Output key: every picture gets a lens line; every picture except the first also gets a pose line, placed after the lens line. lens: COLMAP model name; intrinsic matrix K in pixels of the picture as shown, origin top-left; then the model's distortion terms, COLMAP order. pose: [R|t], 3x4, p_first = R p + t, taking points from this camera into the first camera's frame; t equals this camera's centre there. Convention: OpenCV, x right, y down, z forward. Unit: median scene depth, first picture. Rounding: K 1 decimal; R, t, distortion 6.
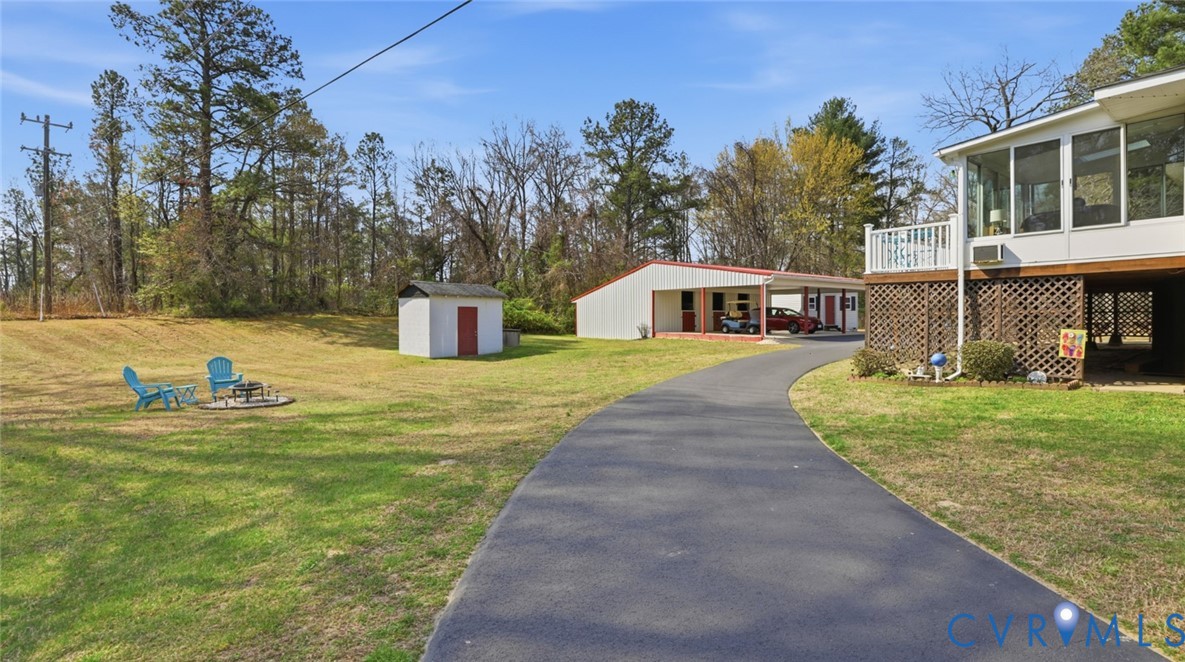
lens RADIAL K [[561.1, 0, 590.8], [0, 561.1, 327.0], [0, 0, 1]] dist [-0.035005, 0.007036]
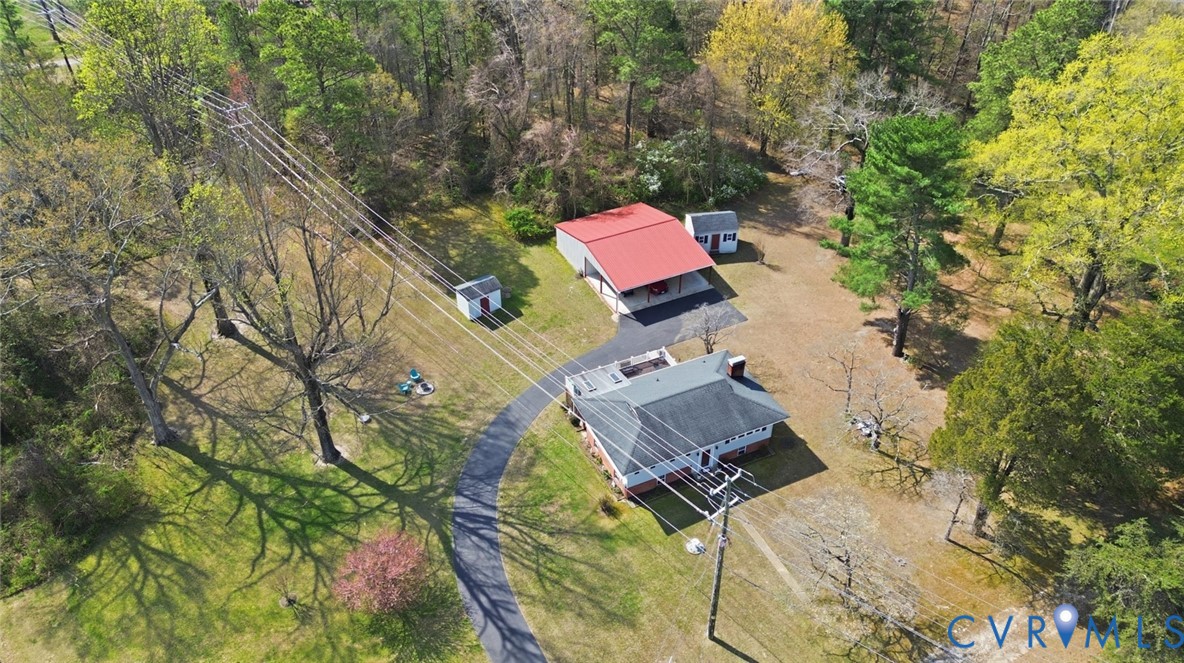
lens RADIAL K [[834.1, 0, 595.2], [0, 834.1, 335.0], [0, 0, 1]] dist [0.056496, -0.038838]
pose [[0.980358, 0.124407, -0.153040, 0.518877], [-0.005350, 0.792447, 0.609917, -1.338848], [0.197154, -0.597118, 0.777548, -1.135378]]
